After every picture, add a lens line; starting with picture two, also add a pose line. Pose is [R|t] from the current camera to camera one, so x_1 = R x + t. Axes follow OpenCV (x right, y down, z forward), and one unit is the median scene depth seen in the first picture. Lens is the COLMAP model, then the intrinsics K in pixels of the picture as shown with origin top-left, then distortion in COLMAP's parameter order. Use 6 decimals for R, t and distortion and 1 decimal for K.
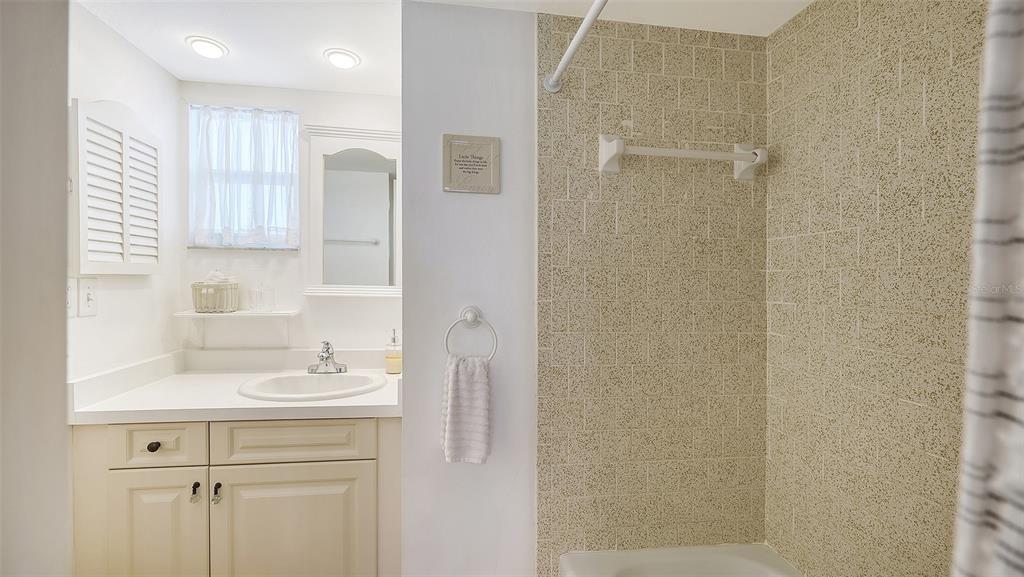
lens RADIAL K [[429.2, 0, 514.5], [0, 429.2, 292.0], [0, 0, 1]] dist [-0.000383, -0.000049]
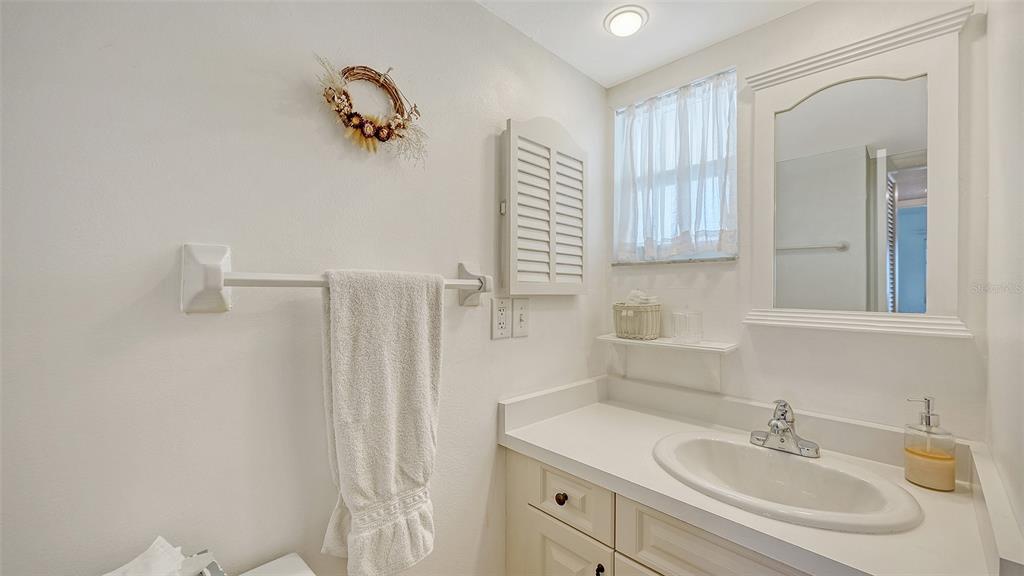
lens RADIAL K [[413.5, 0, 497.8], [0, 413.5, 288.0], [0, 0, 1]] dist [-0.002424, 0.000275]
pose [[0.560243, -0.016551, -0.828163, -0.167398], [-0.026003, 0.998956, -0.037555, -0.014528], [0.827920, 0.042574, 0.559227, 0.308441]]
